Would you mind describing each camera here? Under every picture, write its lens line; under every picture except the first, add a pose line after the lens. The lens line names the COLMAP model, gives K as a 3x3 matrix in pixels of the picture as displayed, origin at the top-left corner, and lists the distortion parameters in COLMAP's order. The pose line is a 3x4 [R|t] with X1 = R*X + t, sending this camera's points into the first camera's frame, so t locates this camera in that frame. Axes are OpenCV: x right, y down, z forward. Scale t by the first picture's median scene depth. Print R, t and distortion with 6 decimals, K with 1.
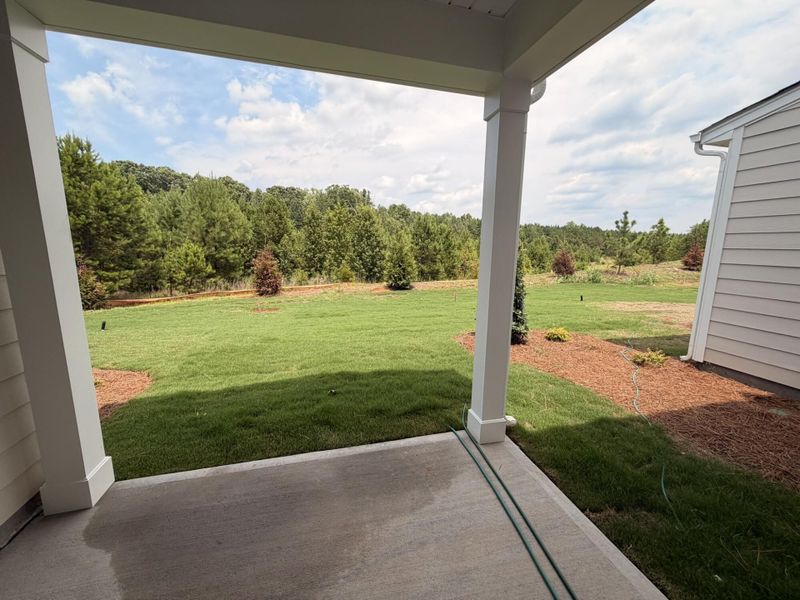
lens RADIAL K [[319.1, 0, 397.8], [0, 319.1, 298.3], [0, 0, 1]] dist [-0.001575, -0.000333]
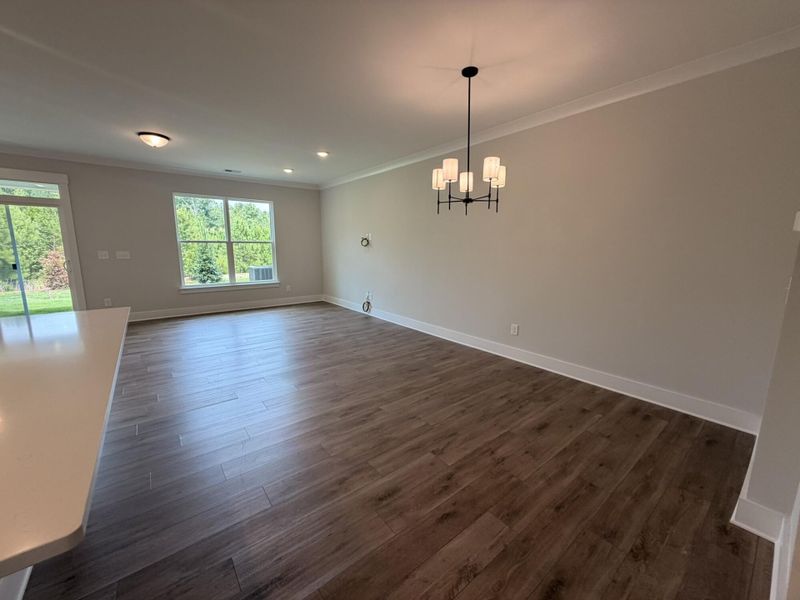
lens RADIAL K [[319.1, 0, 397.8], [0, 319.1, 298.3], [0, 0, 1]] dist [-0.001575, -0.000333]
pose [[0.915704, -0.070009, 0.395709, 0.144004], [0.071221, 0.997393, 0.011648, 0.057161], [-0.395493, 0.017517, 0.918302, -0.310480]]
